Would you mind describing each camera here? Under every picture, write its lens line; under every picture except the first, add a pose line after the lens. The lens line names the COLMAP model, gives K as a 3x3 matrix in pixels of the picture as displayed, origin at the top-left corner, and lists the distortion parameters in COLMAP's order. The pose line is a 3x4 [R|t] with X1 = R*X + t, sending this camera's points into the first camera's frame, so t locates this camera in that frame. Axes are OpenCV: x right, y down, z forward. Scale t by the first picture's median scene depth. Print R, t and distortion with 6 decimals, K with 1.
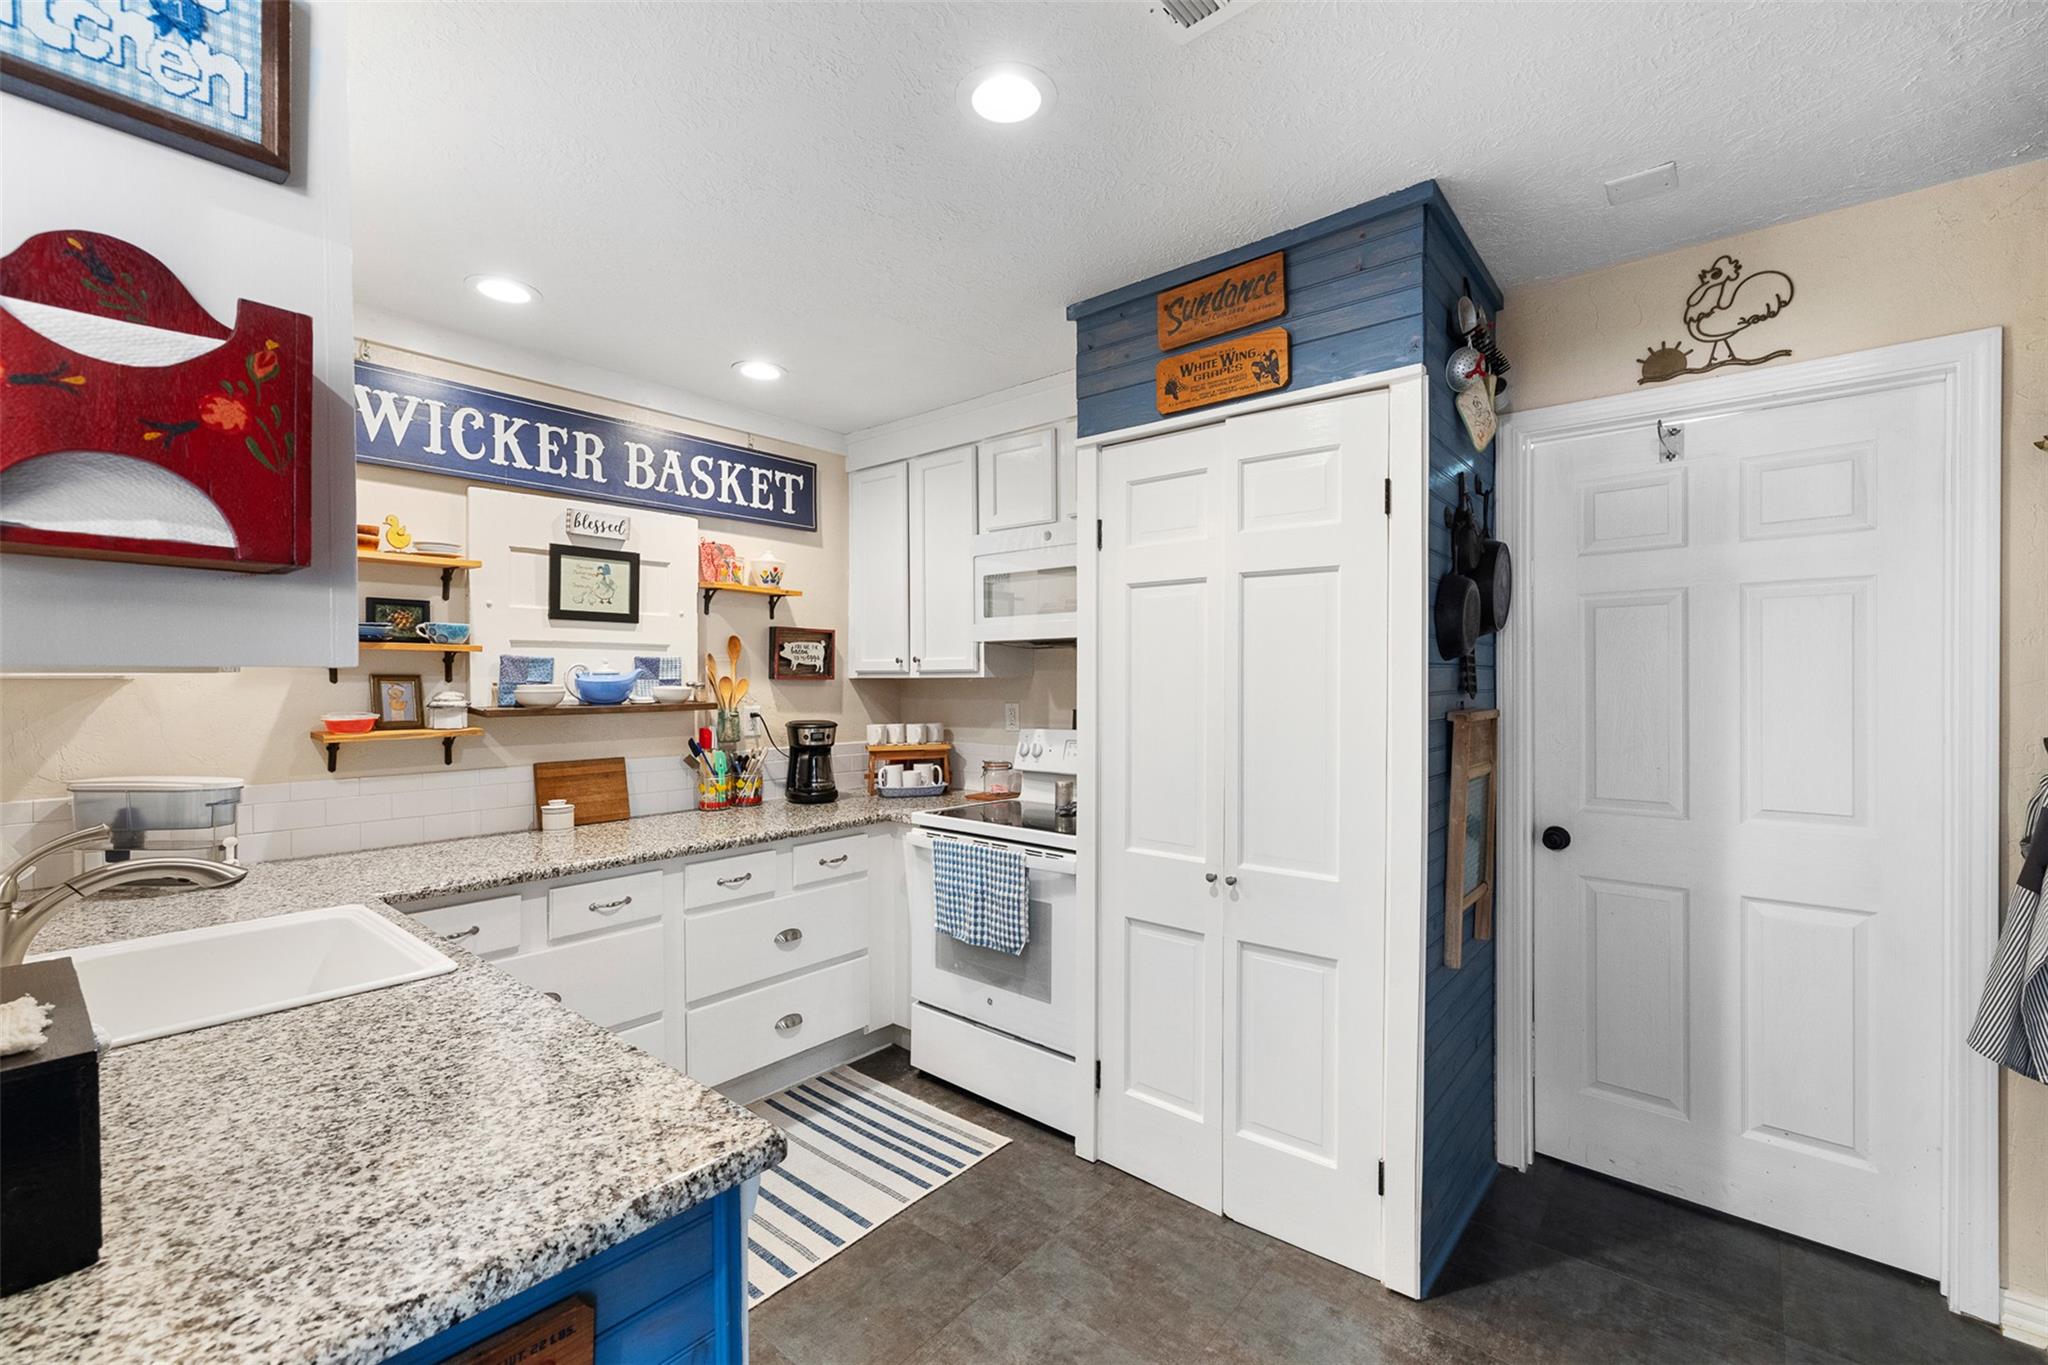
lens RADIAL K [[867.5, 0, 1017.2], [0, 867.5, 684.2], [0, 0, 1]] dist [0.003018, 0.000146]
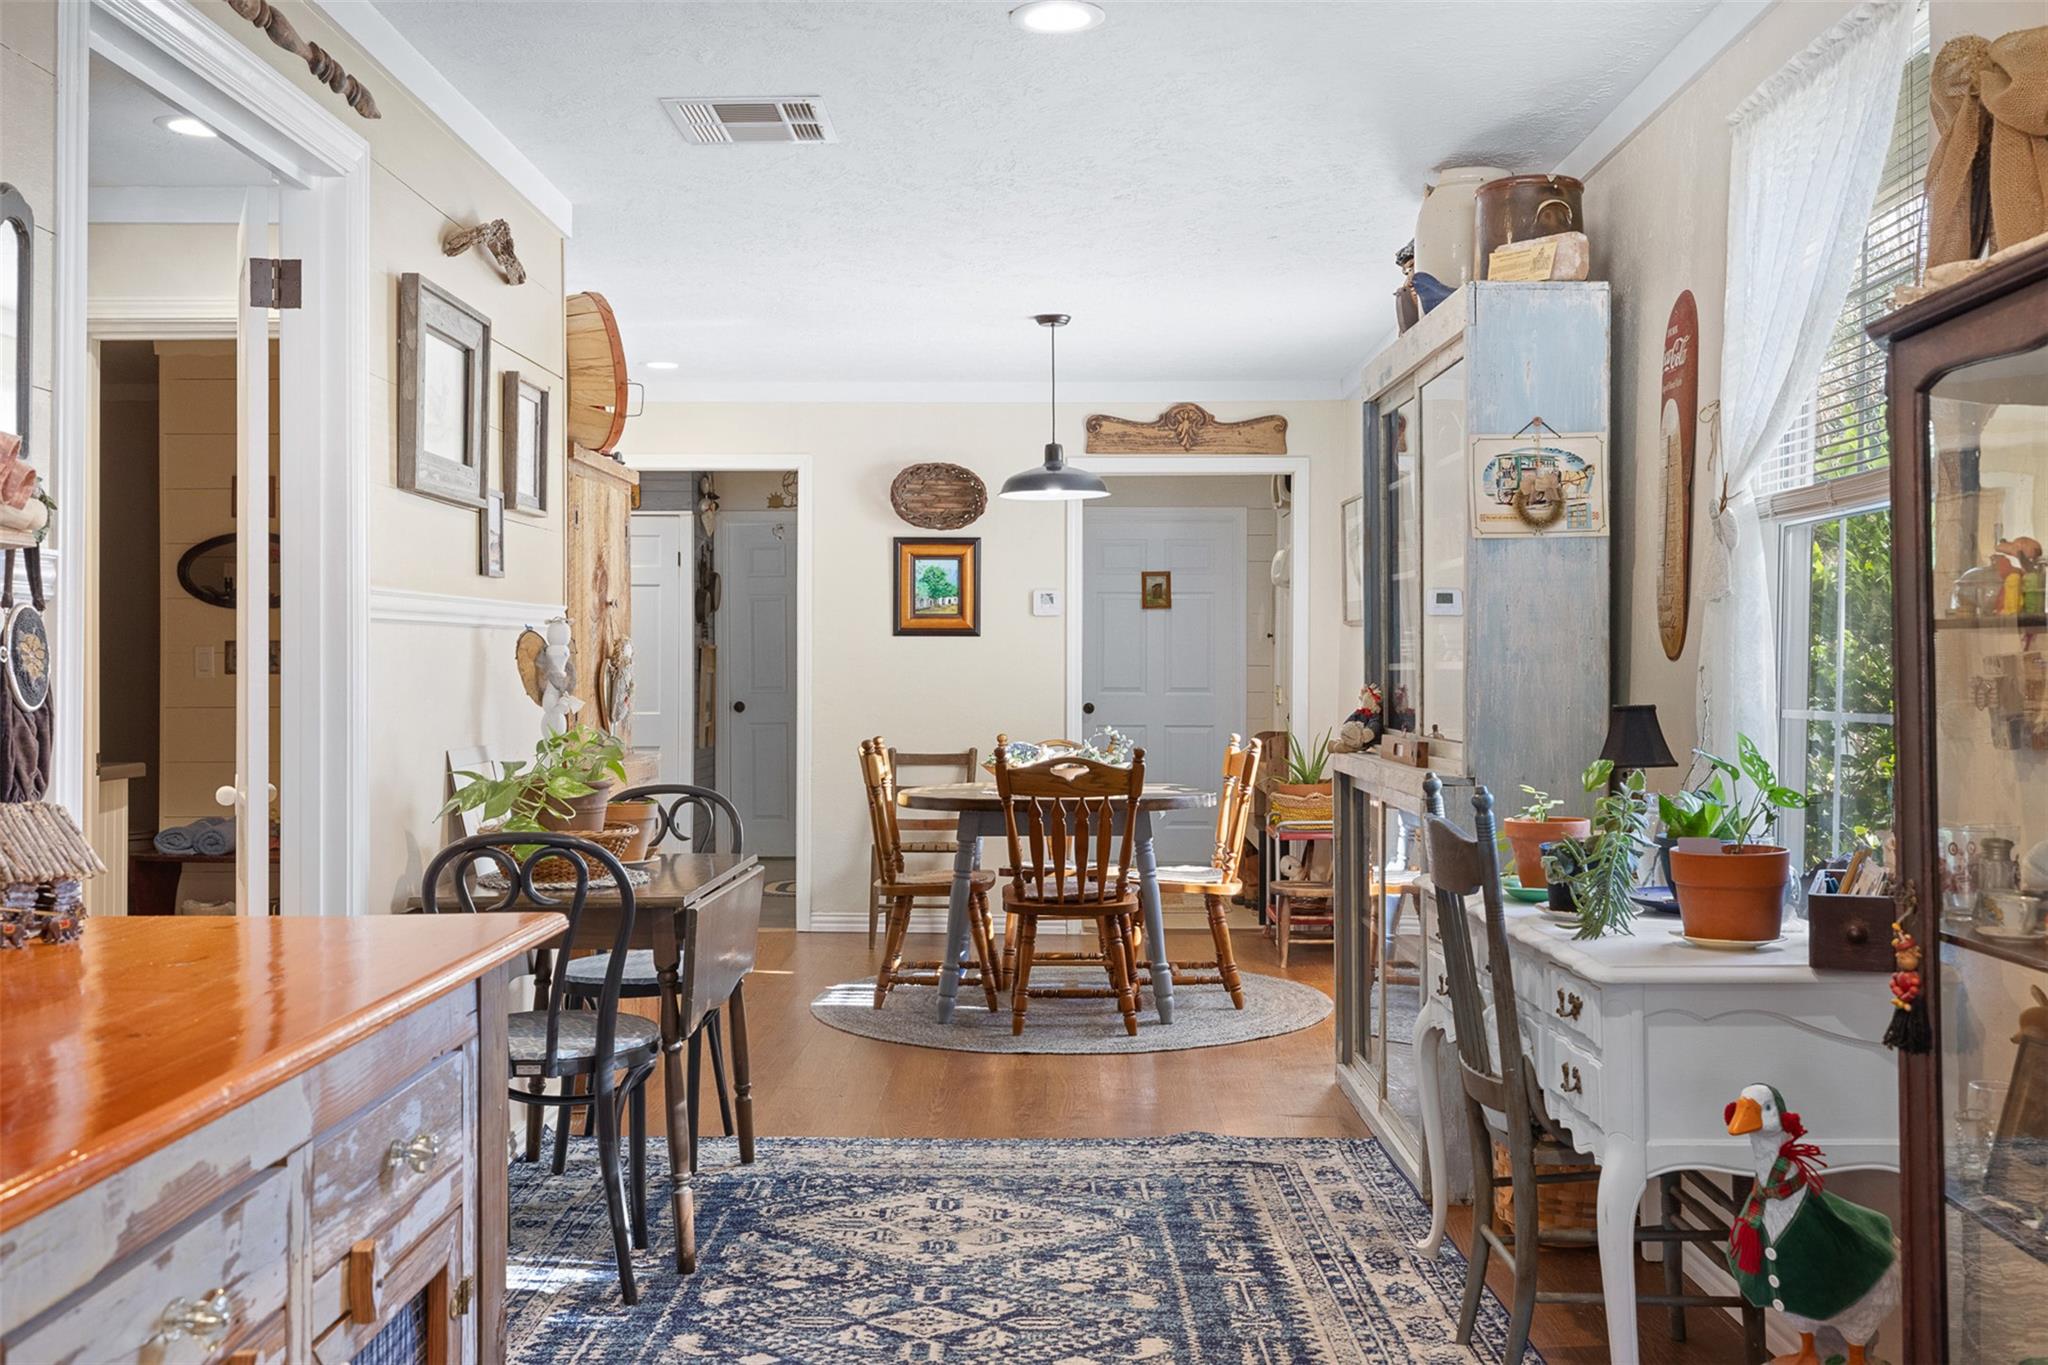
lens RADIAL K [[1953.5, 0, 1022.7], [0, 1953.5, 676.8], [0, 0, 1]] dist [-0.000338, 0.000000]
pose [[0.774210, -0.006817, 0.632892, -2.268774], [0.004952, 0.999977, 0.004713, 0.099537], [-0.632910, -0.000515, 0.774225, -3.814670]]
